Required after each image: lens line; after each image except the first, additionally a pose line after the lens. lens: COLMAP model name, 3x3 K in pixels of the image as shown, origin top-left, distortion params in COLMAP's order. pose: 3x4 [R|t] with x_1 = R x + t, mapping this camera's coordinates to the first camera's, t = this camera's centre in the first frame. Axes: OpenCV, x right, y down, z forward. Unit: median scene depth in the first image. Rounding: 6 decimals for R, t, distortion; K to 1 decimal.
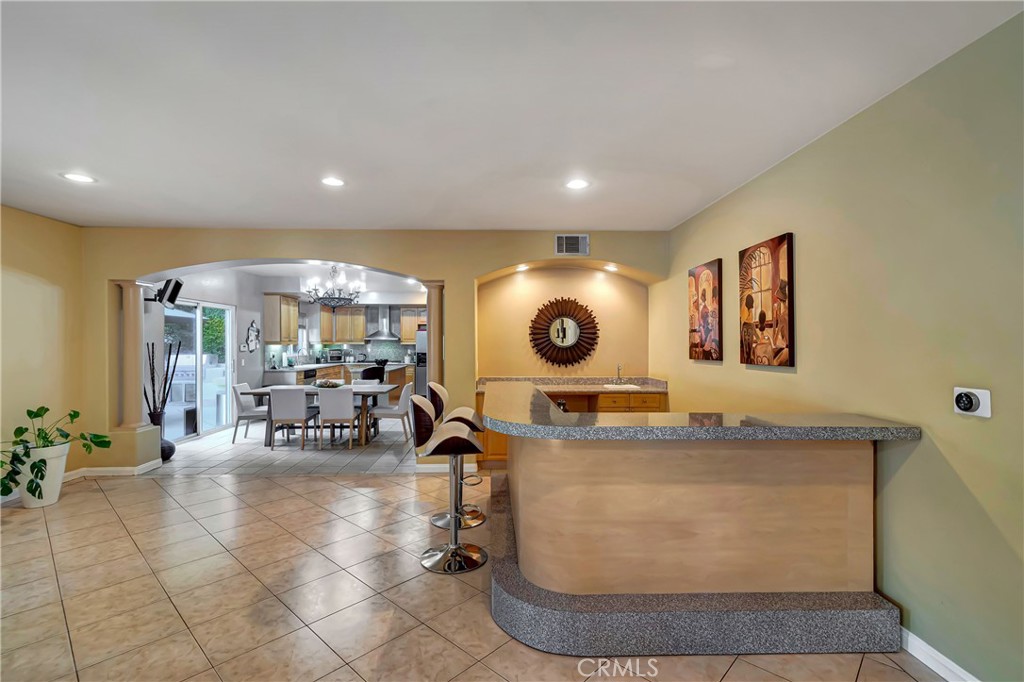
lens RADIAL K [[472.7, 0, 506.4], [0, 472.7, 340.5], [0, 0, 1]] dist [-0.000660, 0.000141]
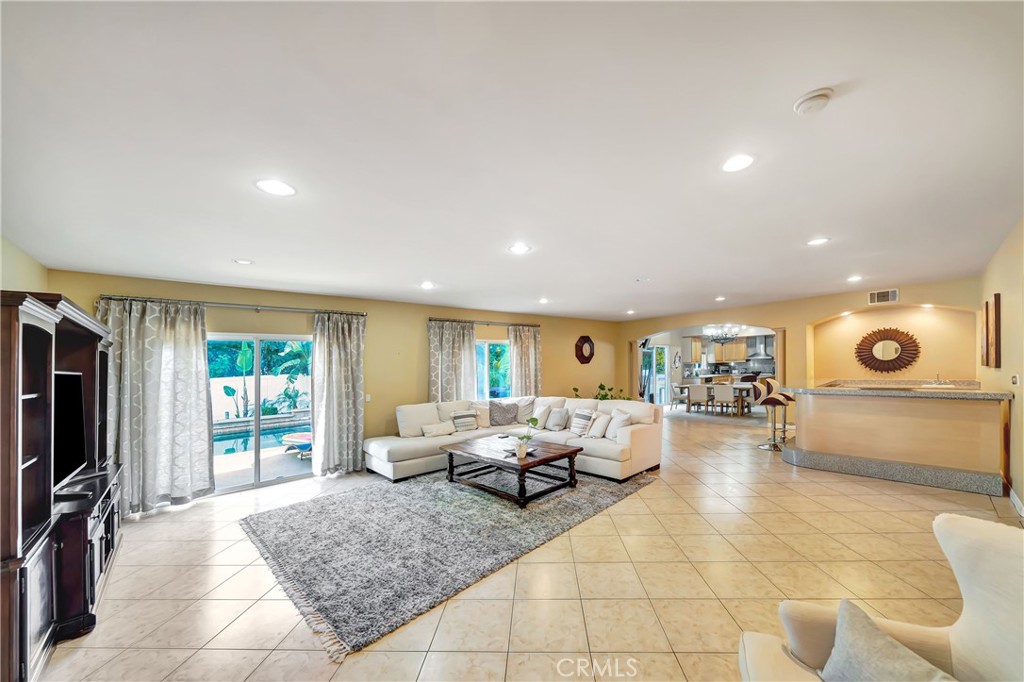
lens RADIAL K [[356.0, 0, 502.7], [0, 356.0, 384.9], [0, 0, 1]] dist [-0.000651, -0.000132]
pose [[0.612646, 0.017959, -0.790153, 0.273279], [0.035802, 0.998085, 0.050444, -0.008669], [0.789546, -0.059193, 0.610830, -0.697990]]
